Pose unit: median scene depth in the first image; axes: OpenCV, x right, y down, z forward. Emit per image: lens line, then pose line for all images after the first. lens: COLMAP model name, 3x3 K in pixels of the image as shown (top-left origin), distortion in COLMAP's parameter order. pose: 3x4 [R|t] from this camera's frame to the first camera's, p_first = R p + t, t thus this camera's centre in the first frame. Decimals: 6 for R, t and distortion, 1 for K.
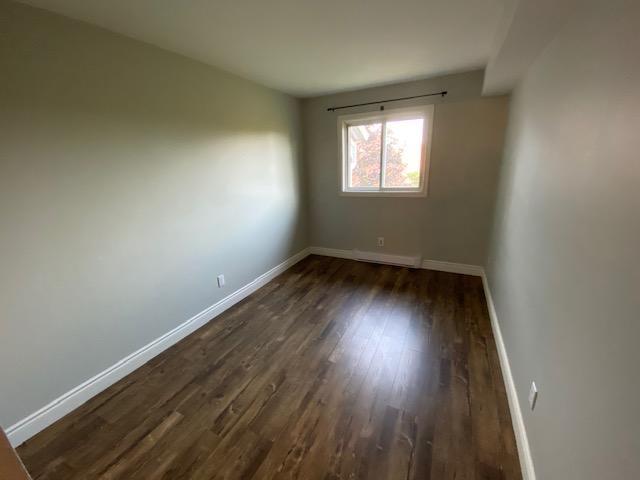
lens RADIAL K [[264.0, 0, 318.4], [0, 264.0, 239.2], [0, 0, 1]] dist [0.046927, -0.035192]
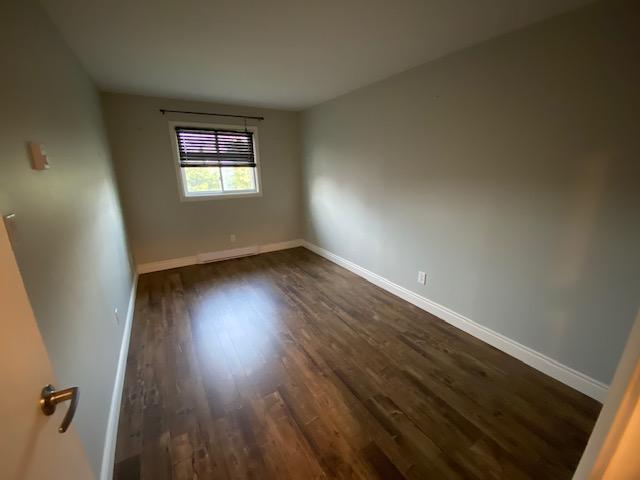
lens RADIAL K [[264.0, 0, 318.4], [0, 264.0, 239.2], [0, 0, 1]] dist [0.046927, -0.035192]
pose [[0.529560, -0.203666, 0.823460, -0.493172], [0.205053, 0.972695, 0.108709, -0.034681], [-0.823116, 0.111285, 0.556862, 0.069903]]
